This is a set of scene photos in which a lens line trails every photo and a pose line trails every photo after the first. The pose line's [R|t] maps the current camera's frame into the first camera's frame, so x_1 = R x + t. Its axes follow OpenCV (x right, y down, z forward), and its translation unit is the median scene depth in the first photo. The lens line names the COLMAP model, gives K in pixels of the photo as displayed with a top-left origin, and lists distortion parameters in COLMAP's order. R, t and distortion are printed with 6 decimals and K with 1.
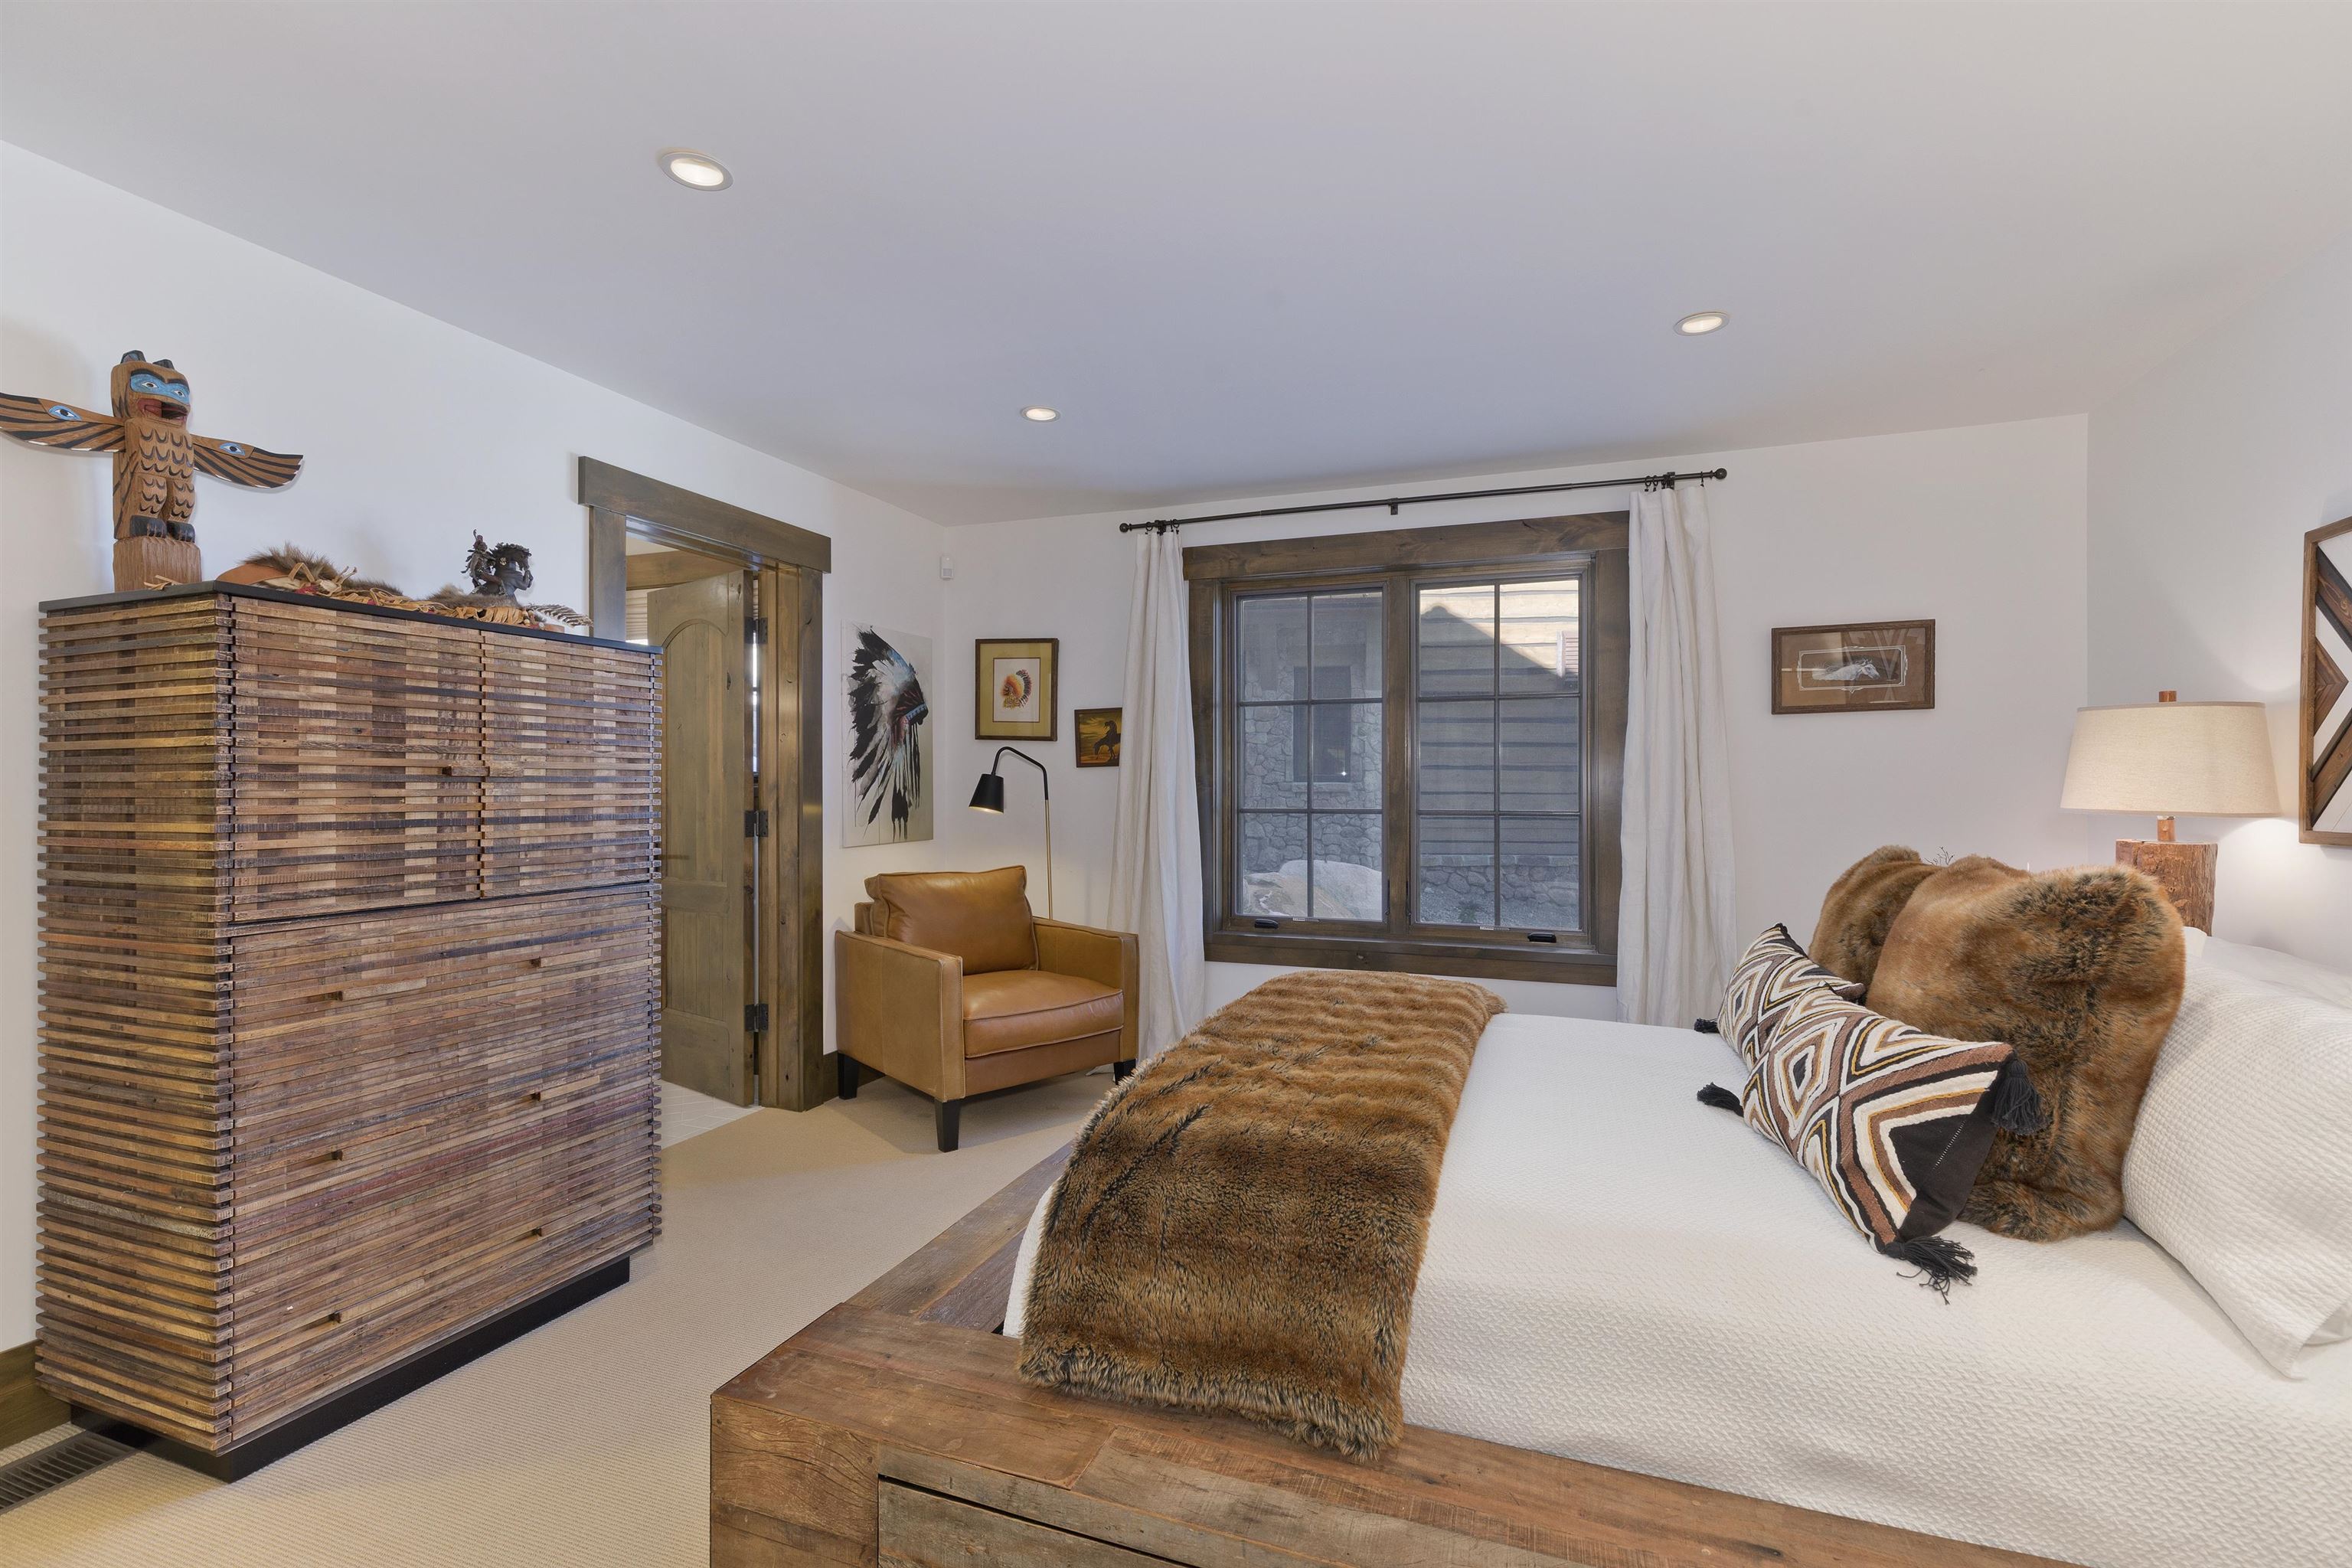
lens RADIAL K [[1050.2, 0, 1183.1], [0, 1050.2, 786.0], [0, 0, 1]] dist [-0.000922, -0.000433]
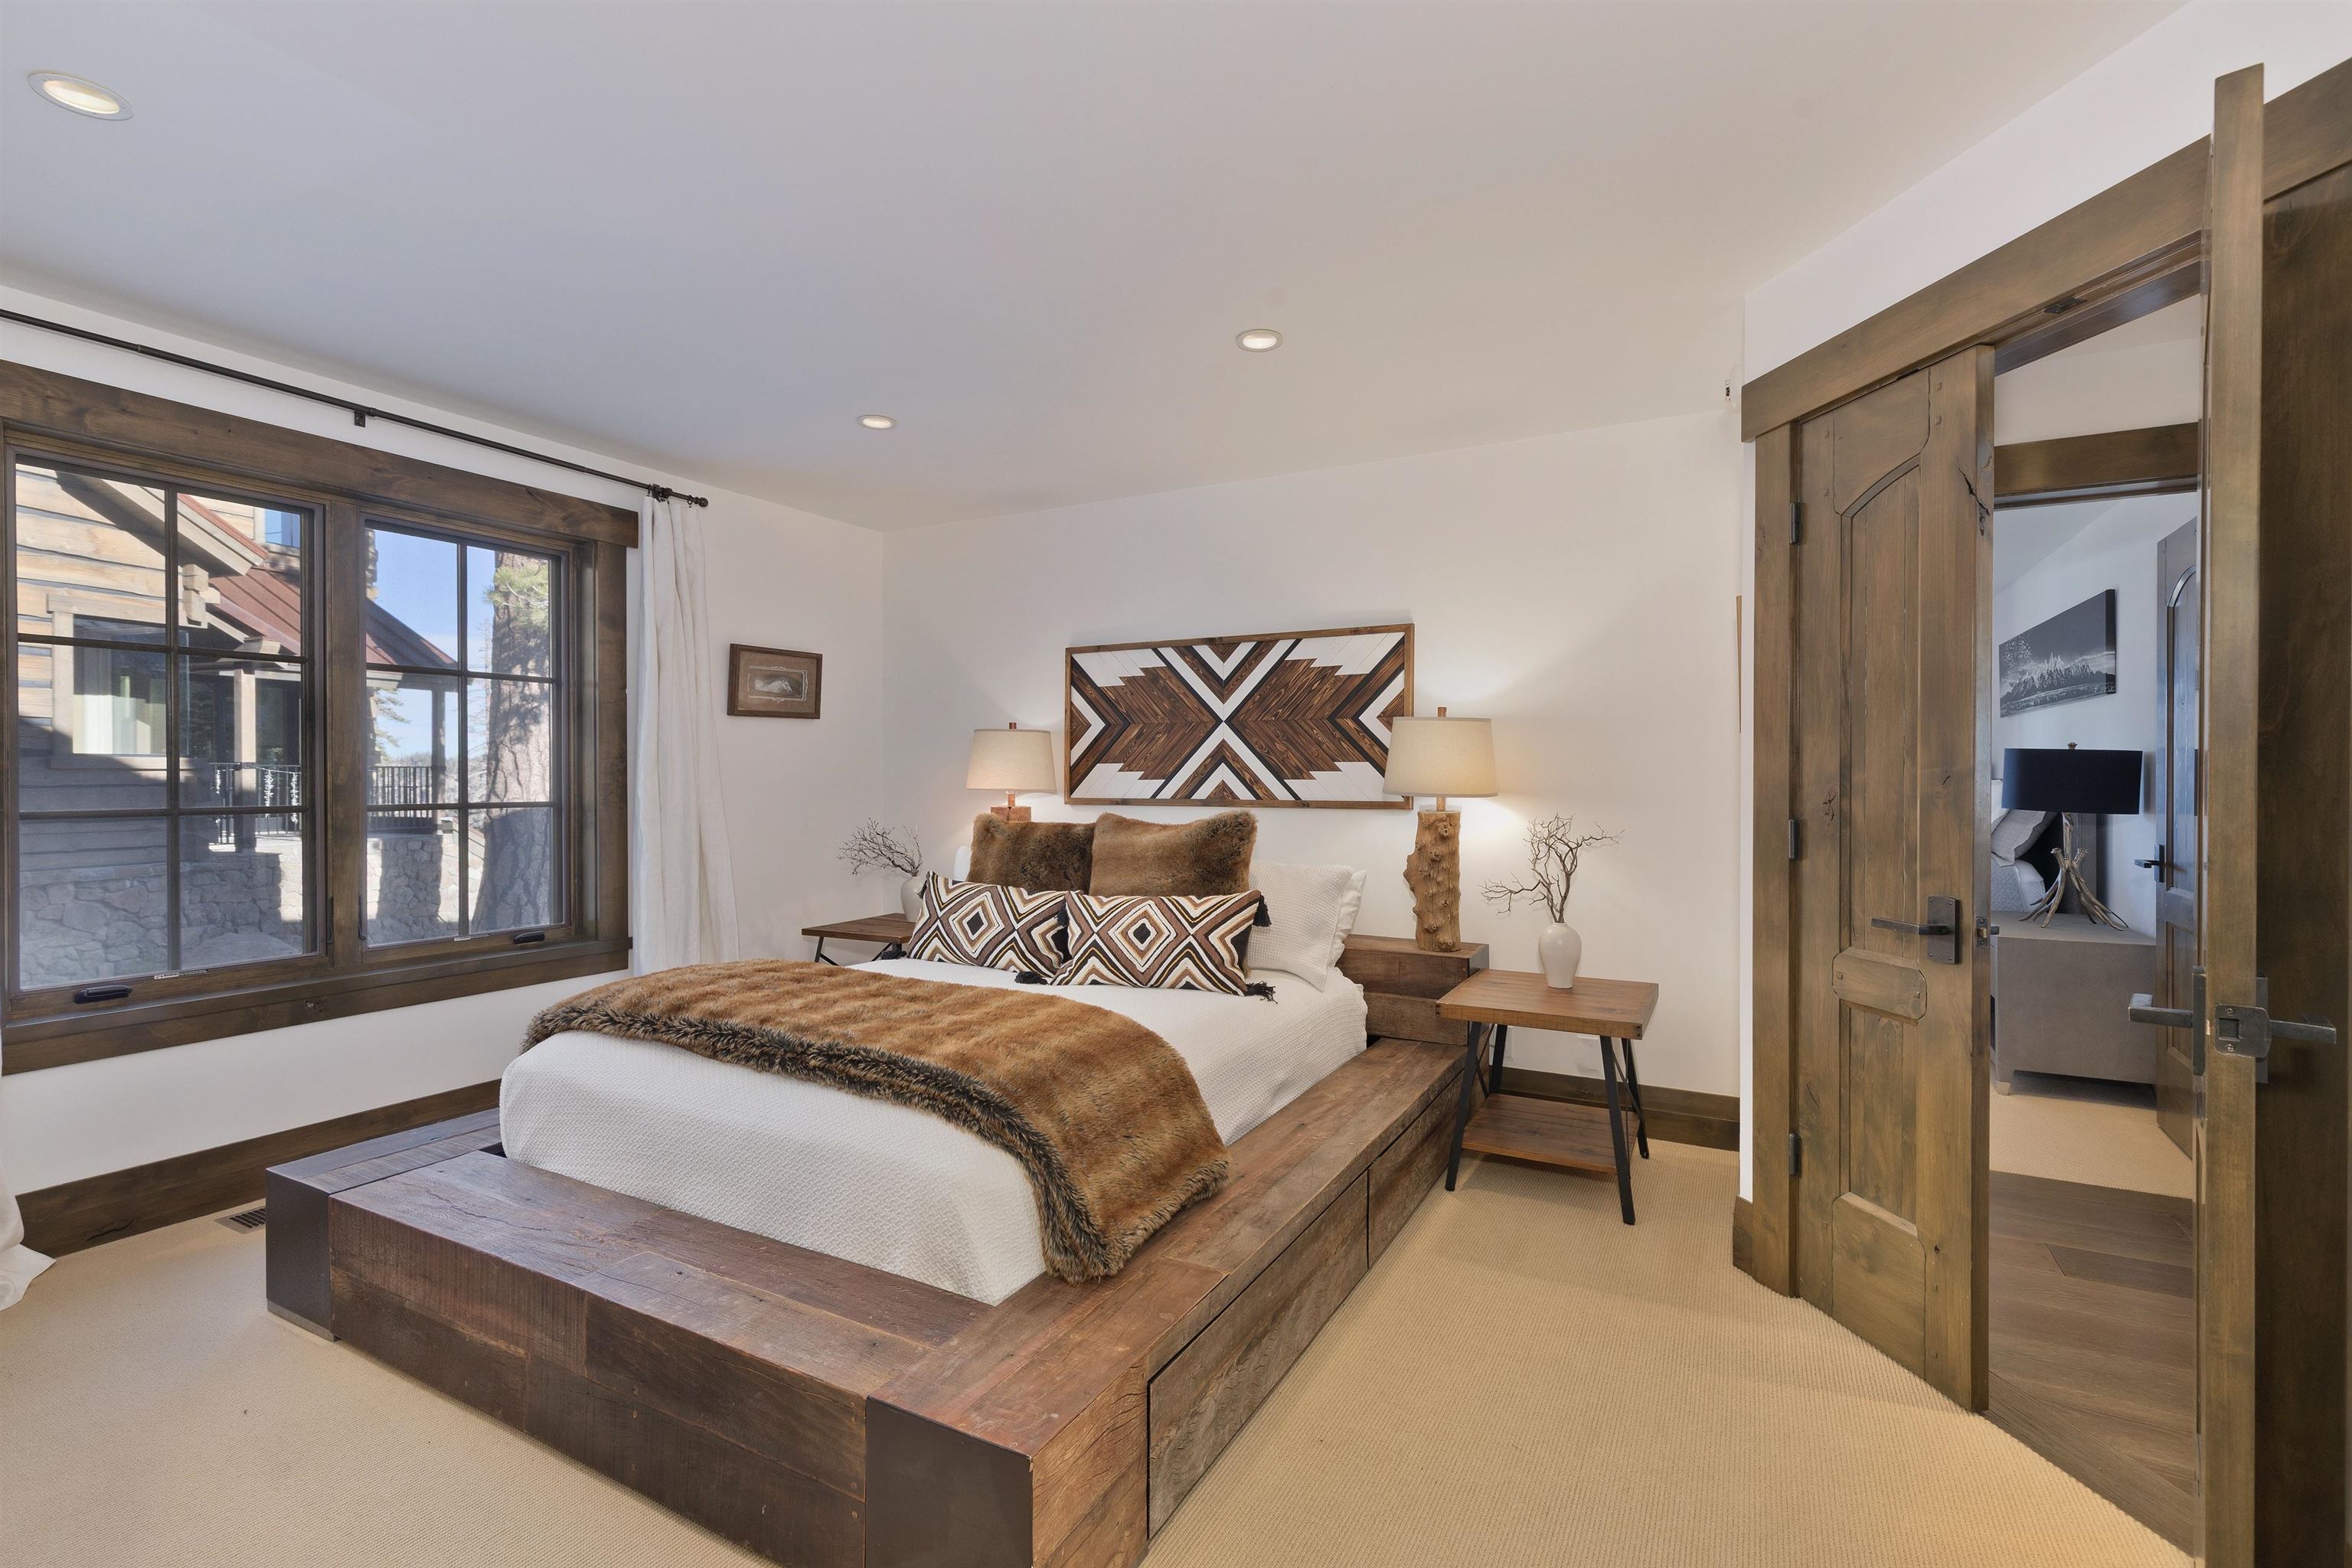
lens RADIAL K [[1050.2, 0, 1183.1], [0, 1050.2, 786.0], [0, 0, 1]] dist [-0.000922, -0.000433]
pose [[0.138814, -0.005775, 0.990302, -0.580258], [-0.001545, 0.999981, 0.006048, 0.004689], [-0.990317, -0.002370, 0.138803, 0.336571]]
